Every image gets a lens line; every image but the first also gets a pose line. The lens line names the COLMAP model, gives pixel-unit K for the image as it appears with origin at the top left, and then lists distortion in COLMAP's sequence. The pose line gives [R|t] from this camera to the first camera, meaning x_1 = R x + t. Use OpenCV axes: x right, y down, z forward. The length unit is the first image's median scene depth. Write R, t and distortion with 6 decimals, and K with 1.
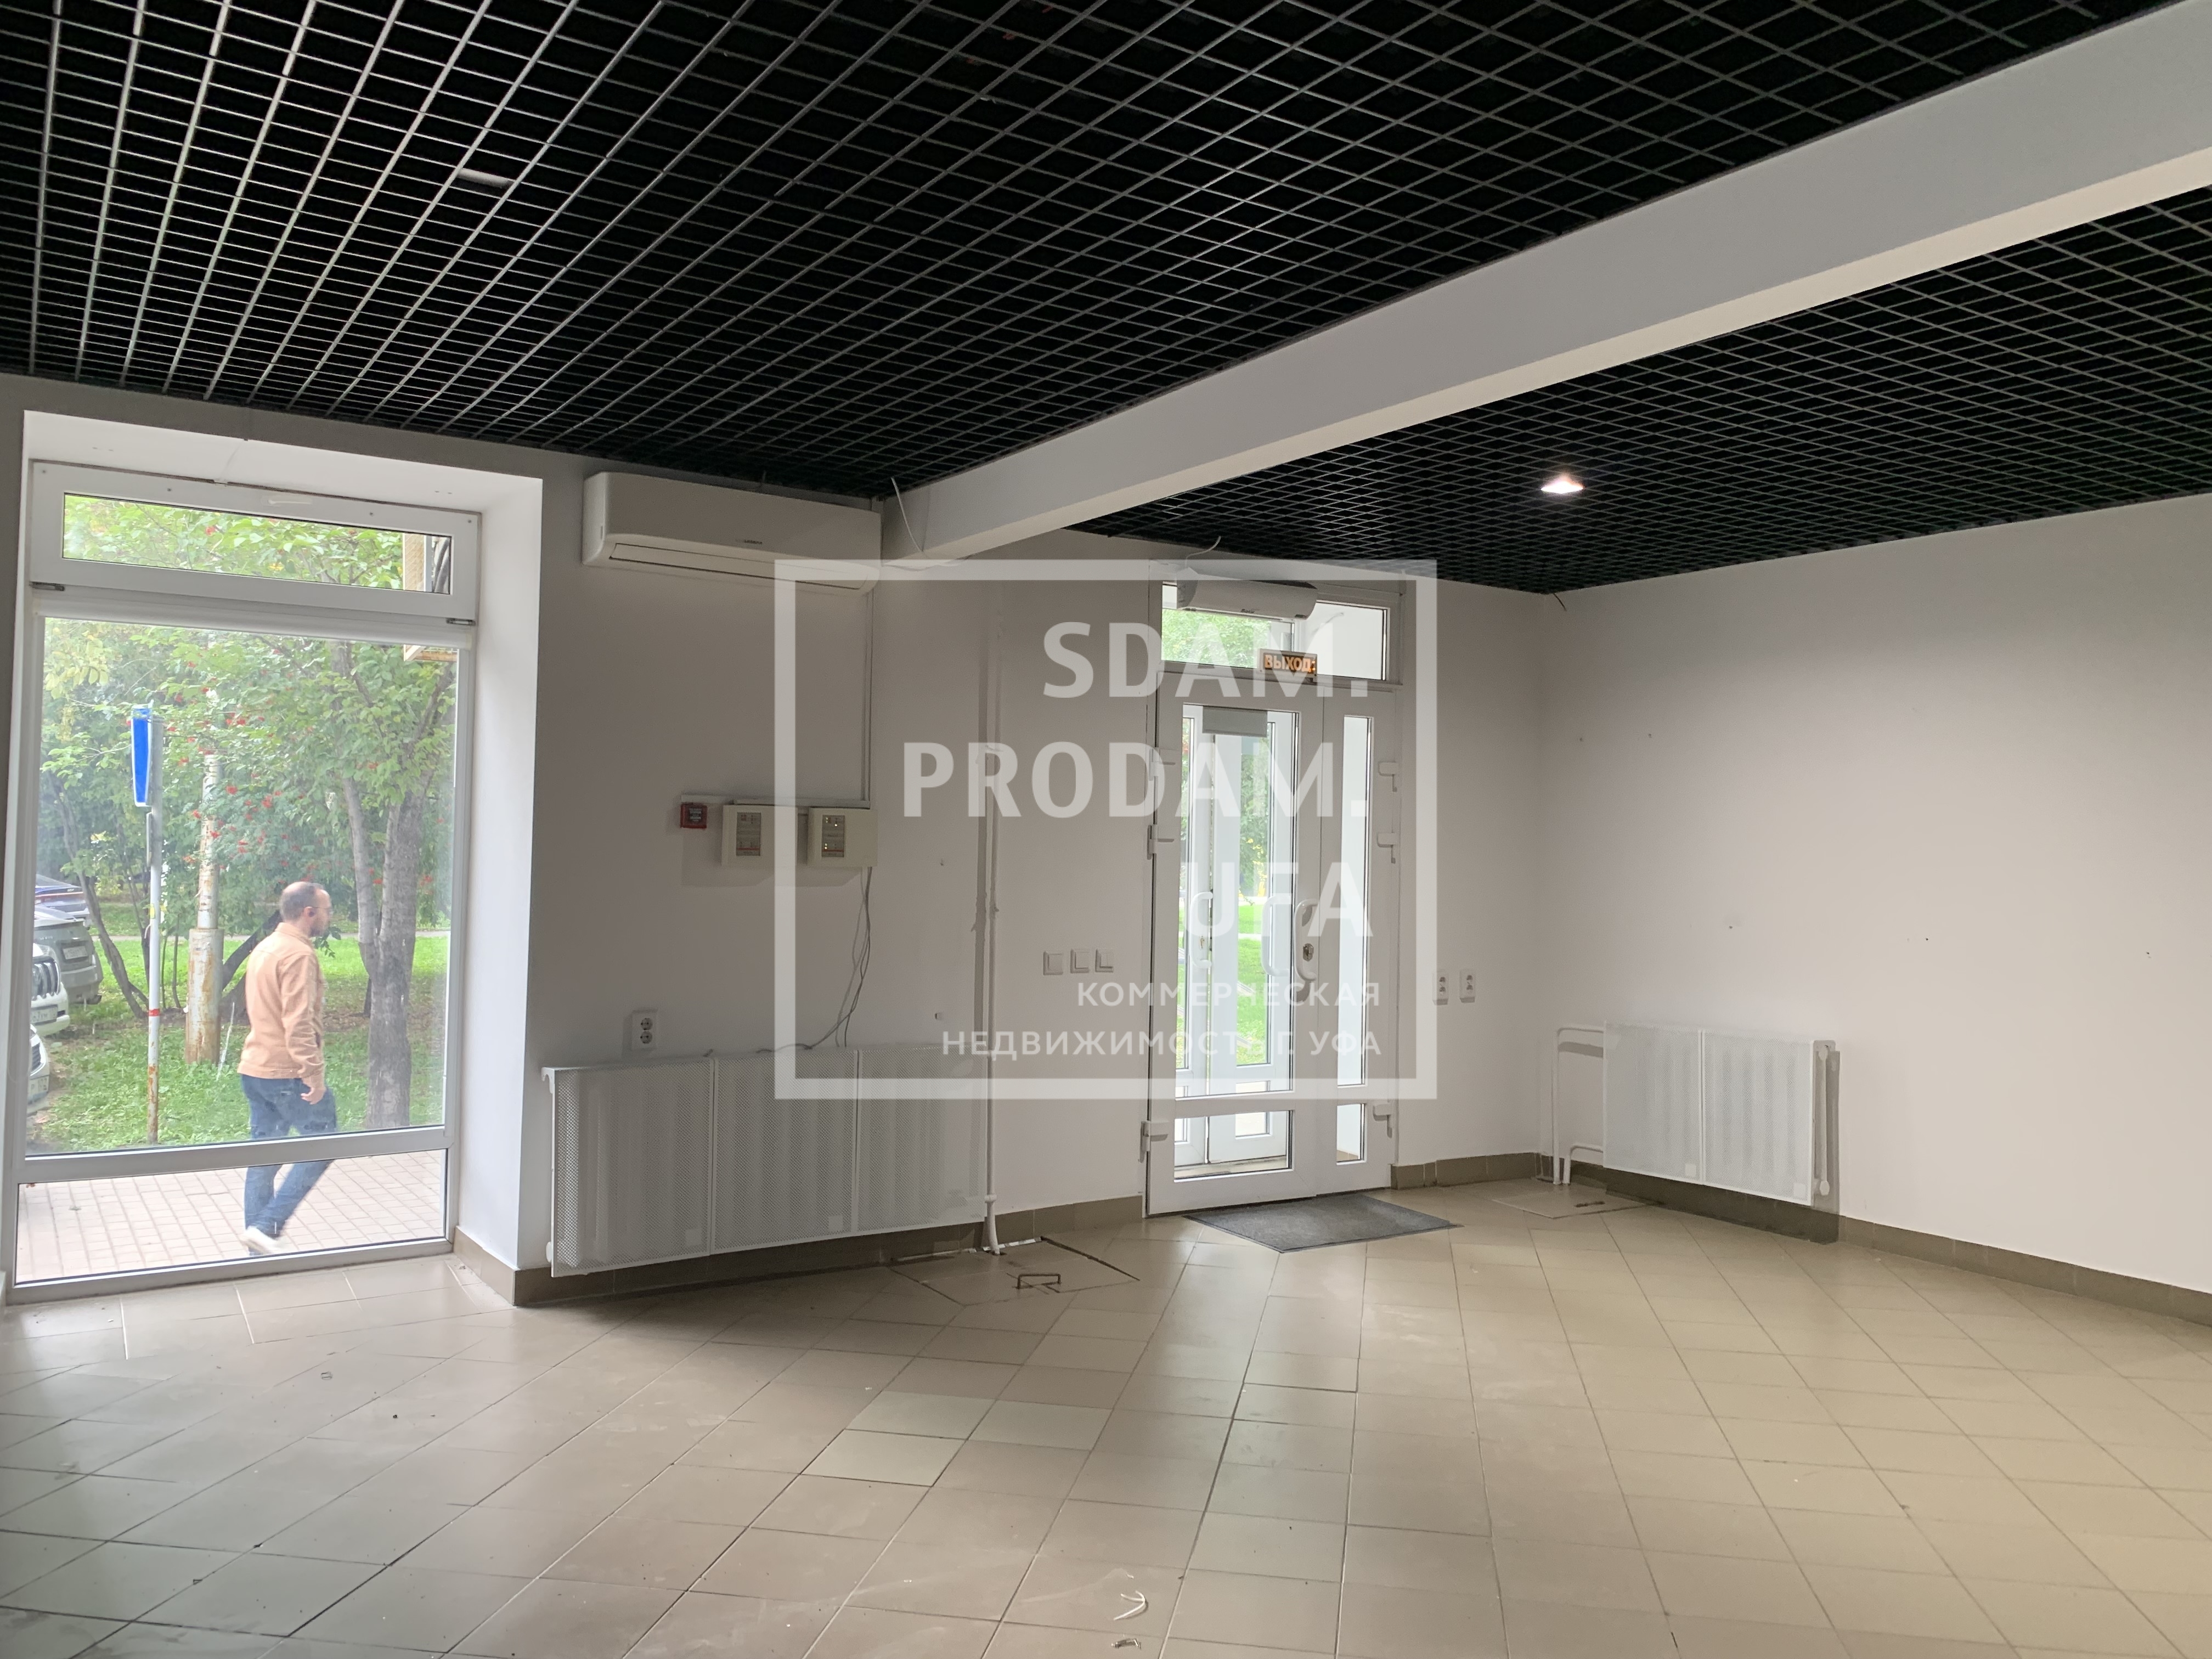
lens RADIAL K [[1676.4, 0, 1126.1], [0, 1676.4, 791.1], [0, 0, 1]] dist [0.000490, -0.004056]
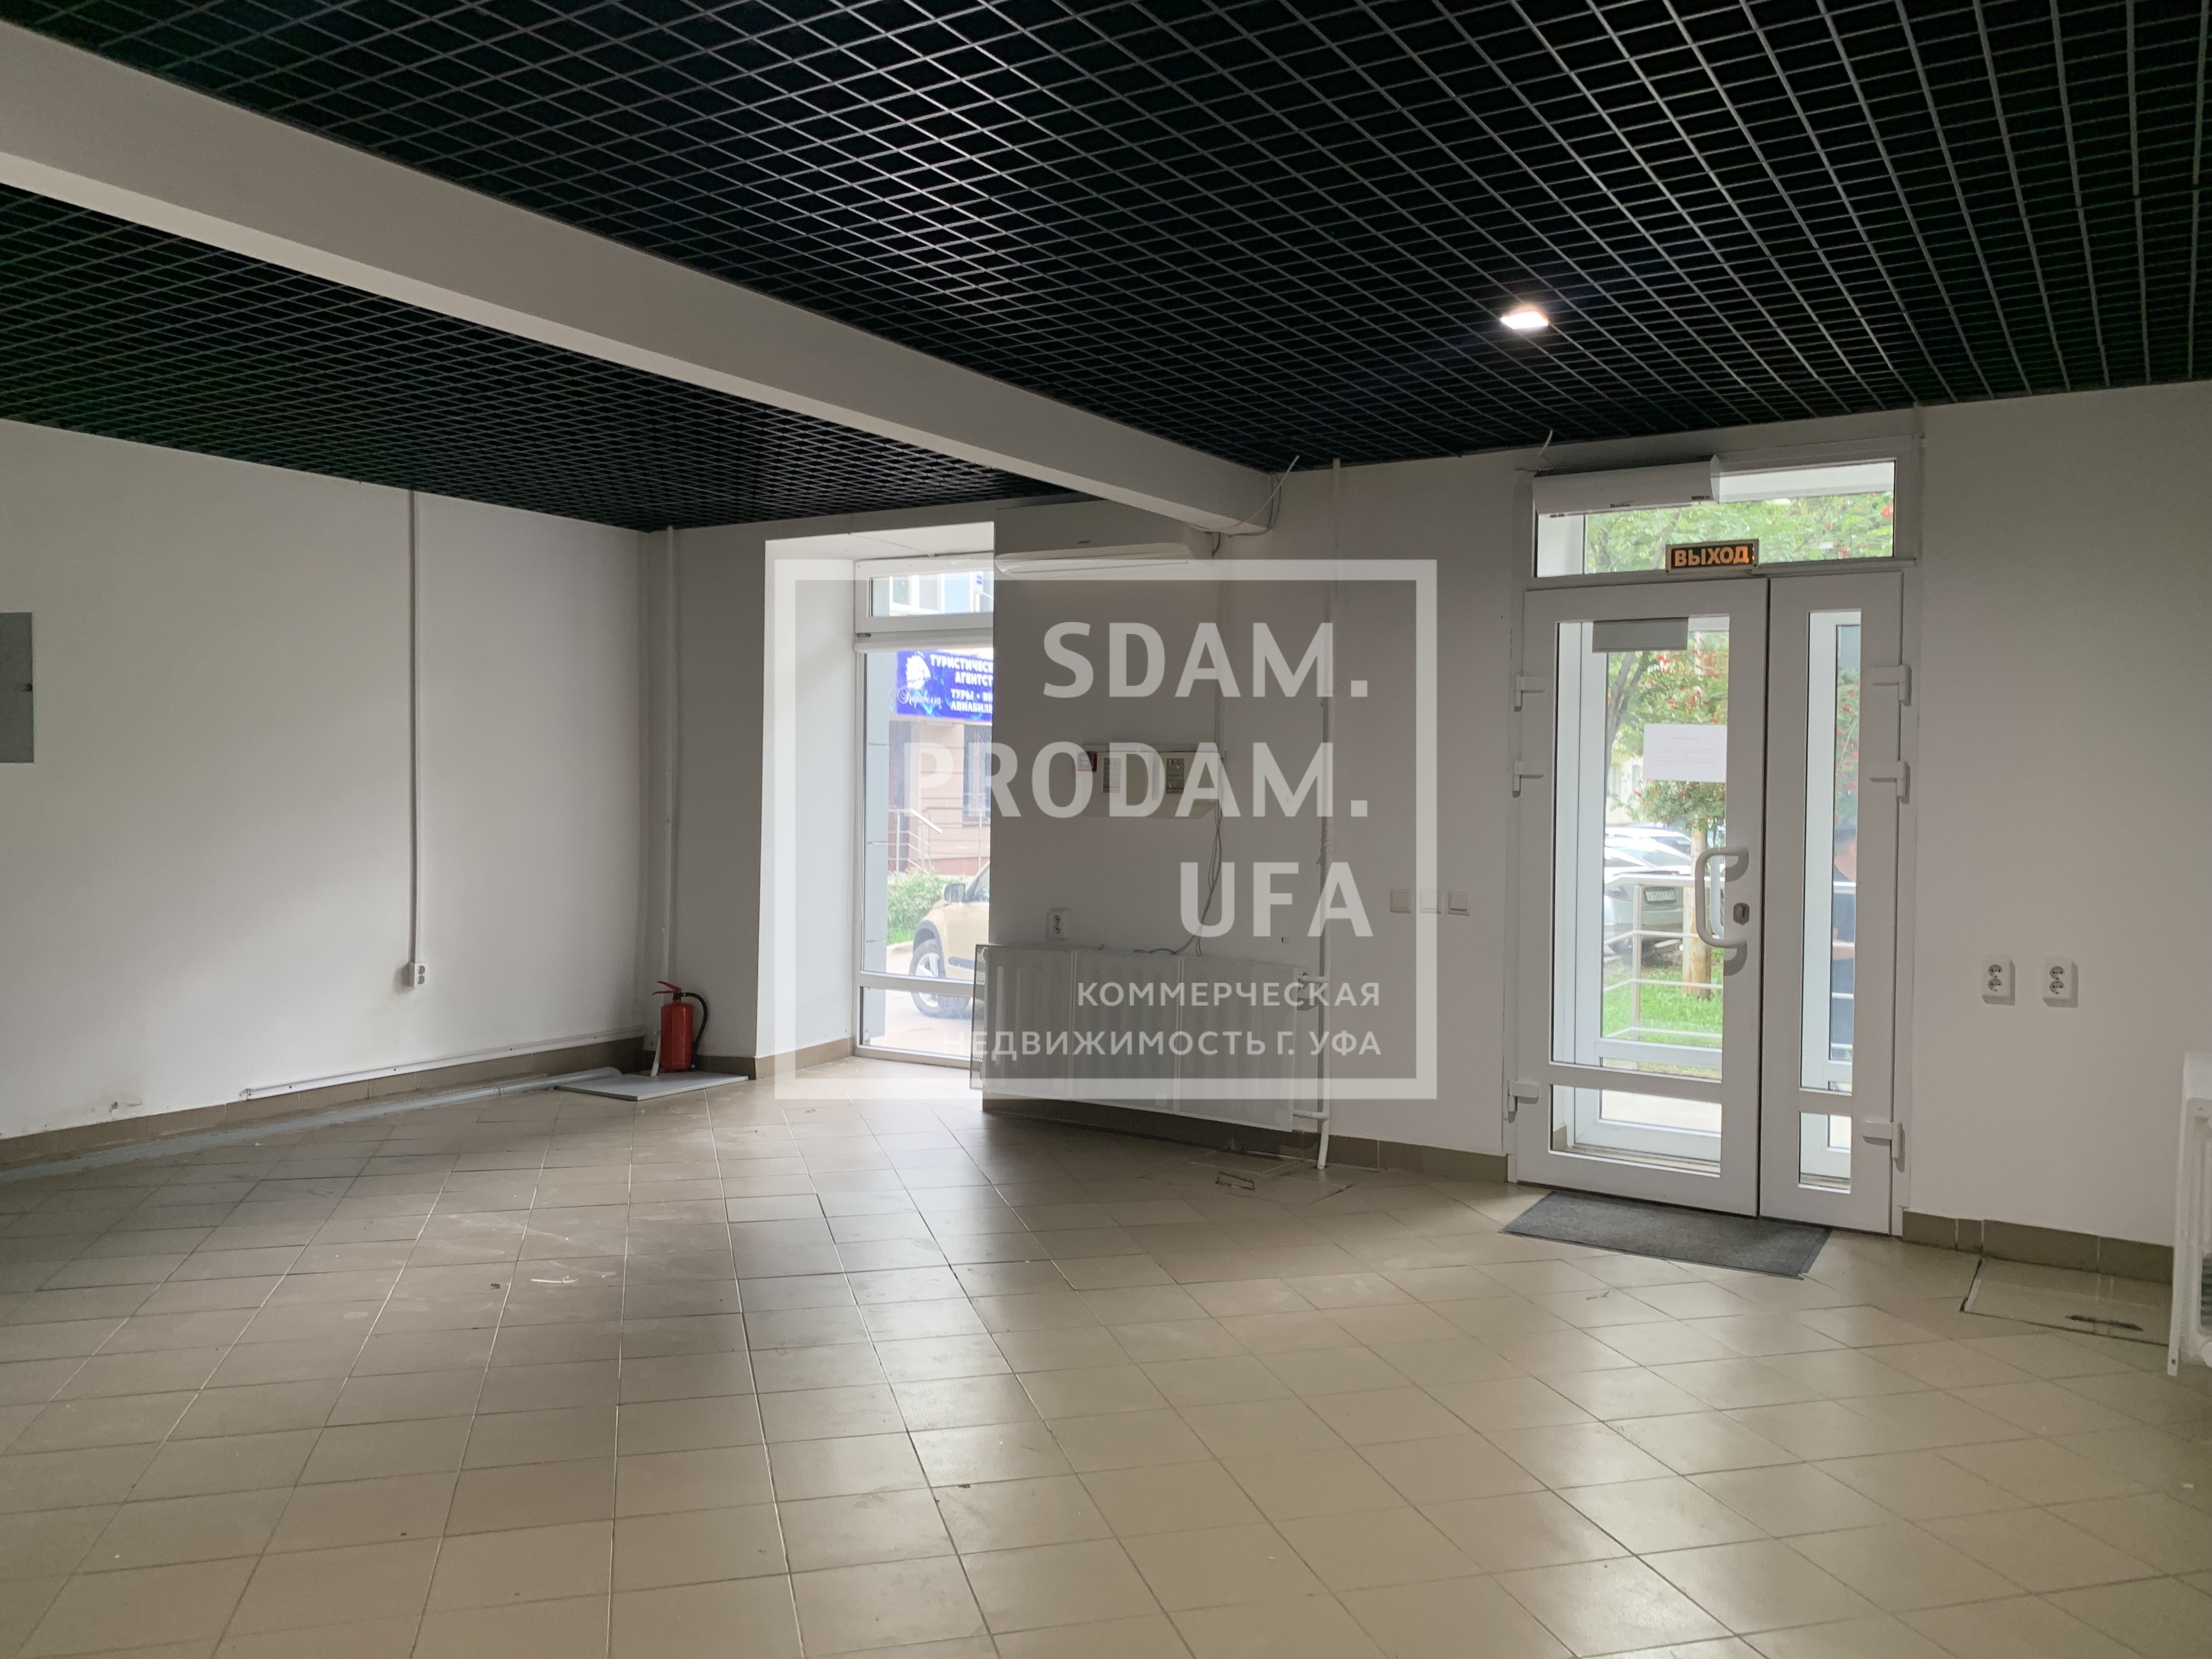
lens RADIAL K [[1673.1, 0, 1101.3], [0, 1673.1, 793.2], [0, 0, 1]] dist [0.015255, -0.004770]
pose [[0.401971, -0.009602, -0.915602, 0.782252], [0.025207, 0.999682, 0.000583, 0.033293], [0.915305, -0.023314, 0.402085, 0.426747]]
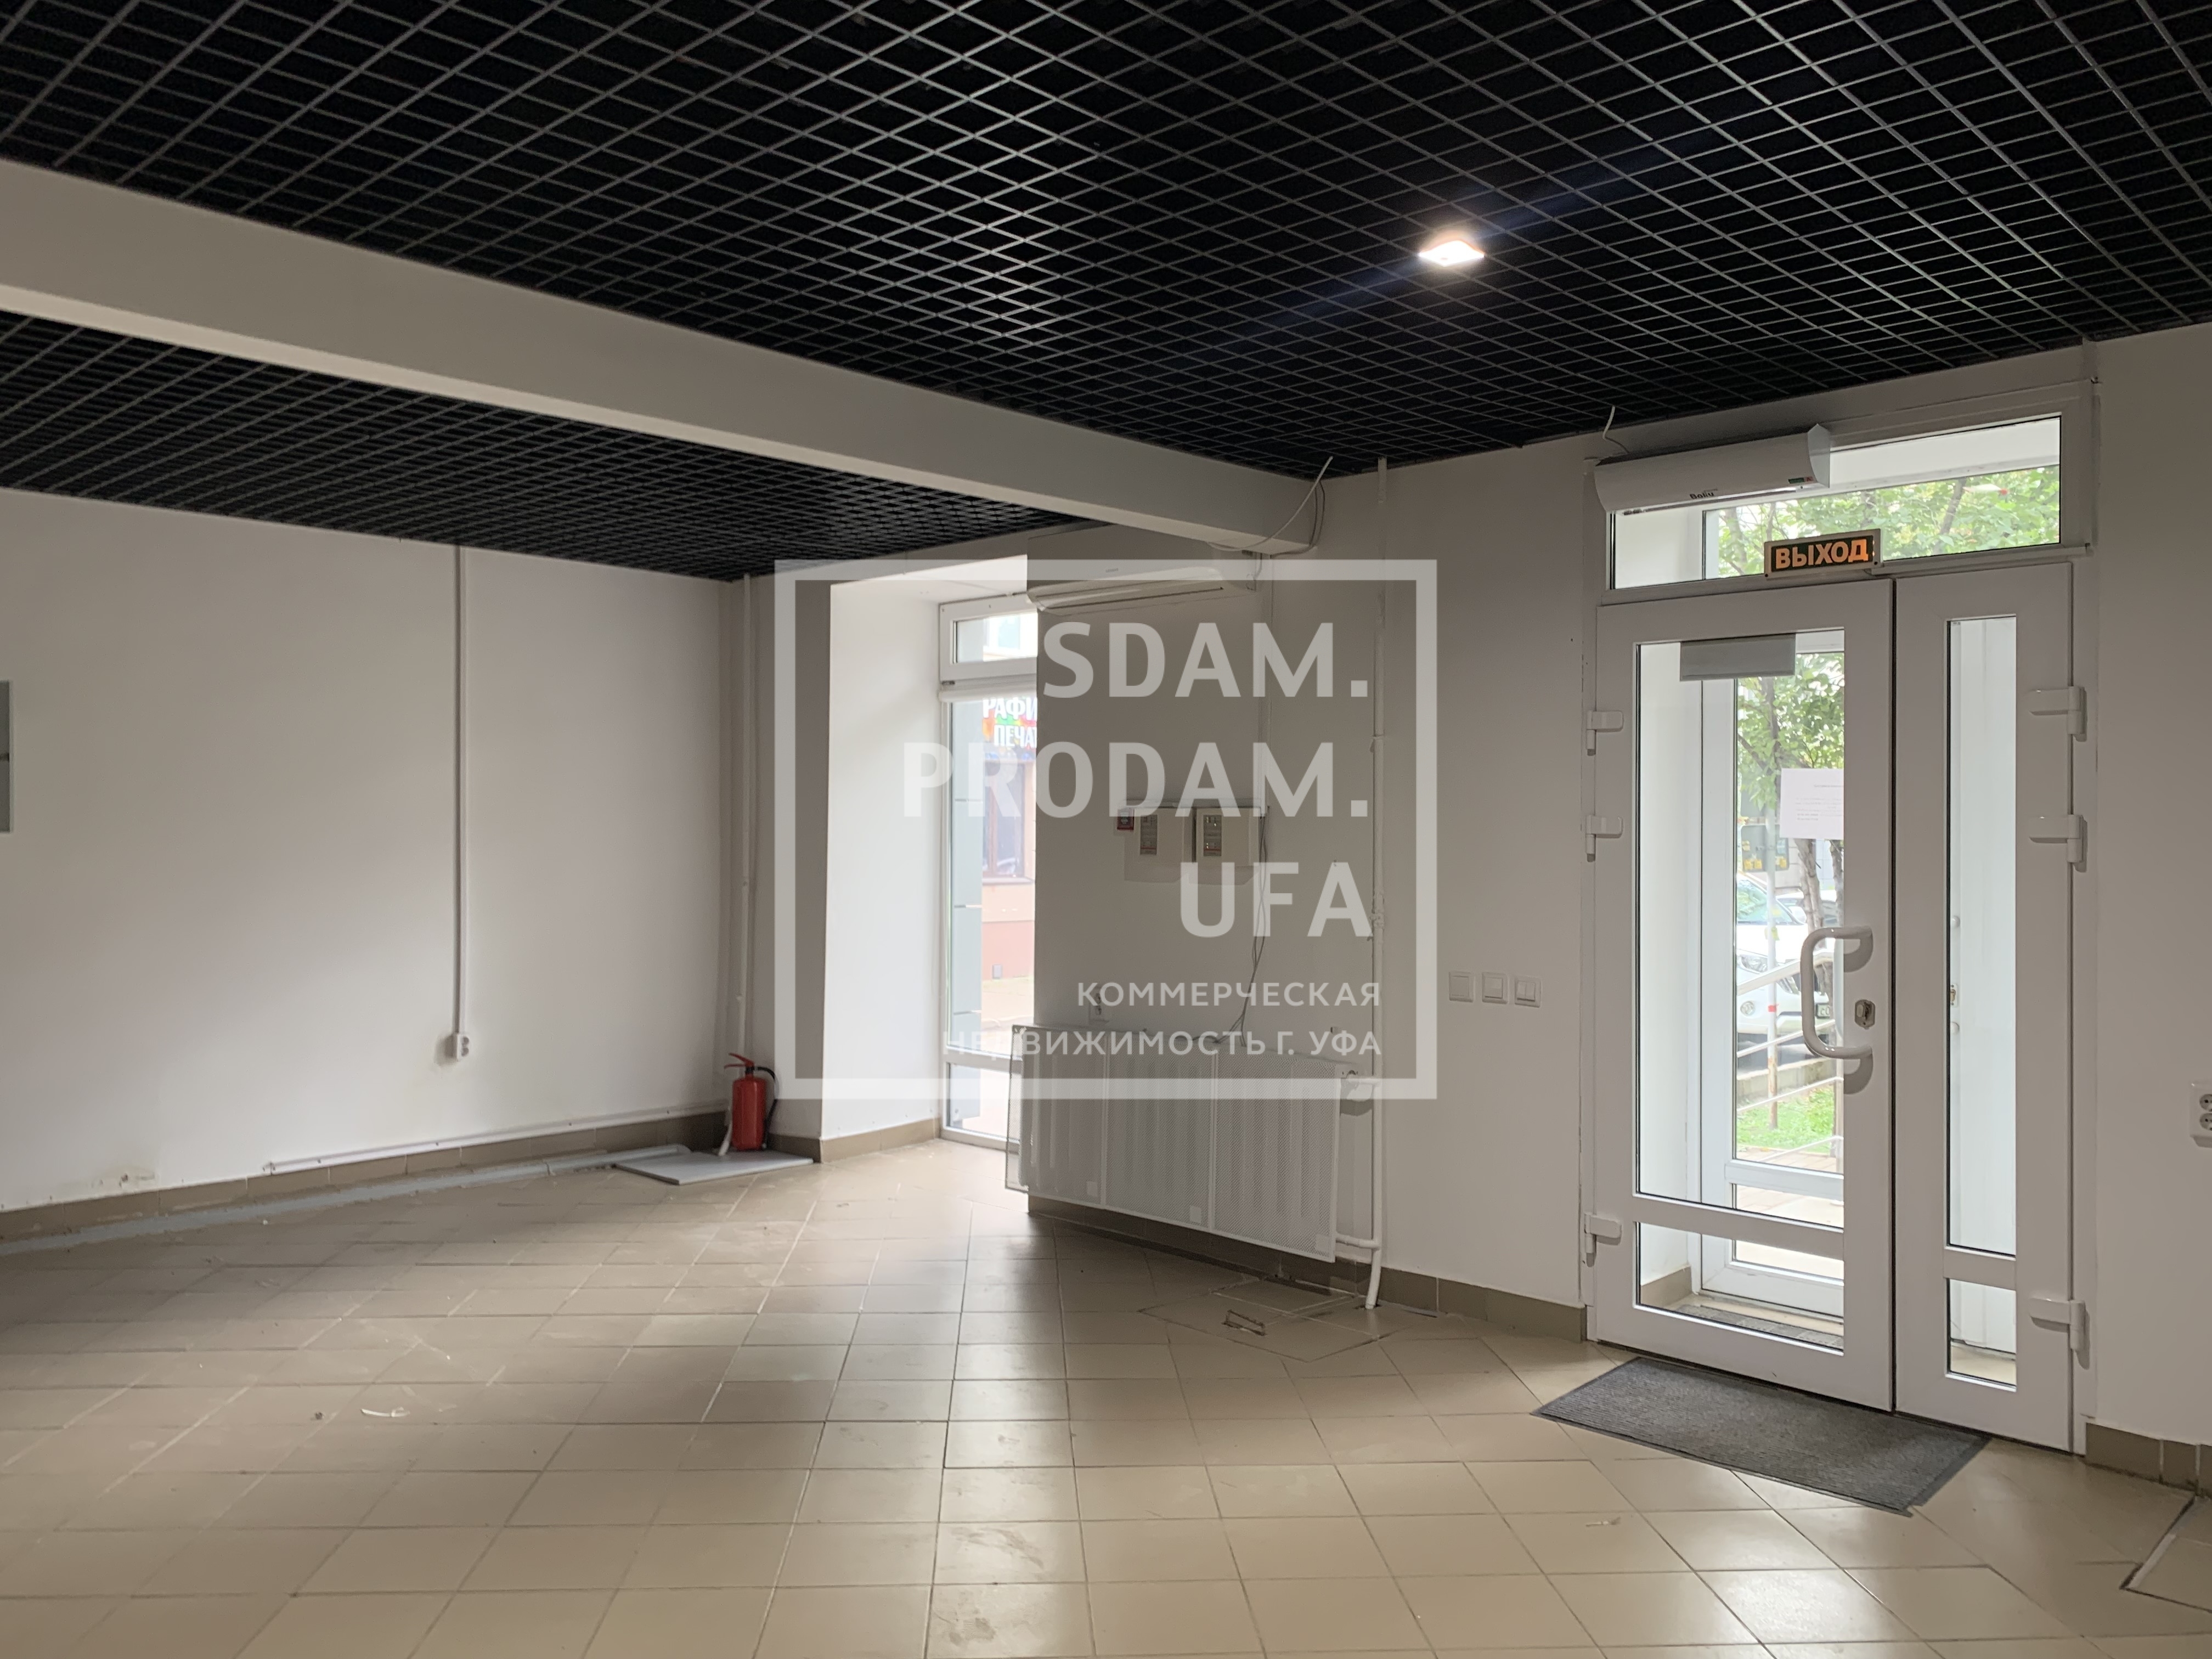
lens RADIAL K [[1671.1, 0, 1096.5], [0, 1671.1, 809.4], [0, 0, 1]] dist [0.006360, -0.002778]
pose [[0.203438, -0.030625, -0.978609, 0.712865], [0.029683, 0.999244, -0.025100, 0.030395], [0.978638, -0.023942, 0.204194, 0.644807]]
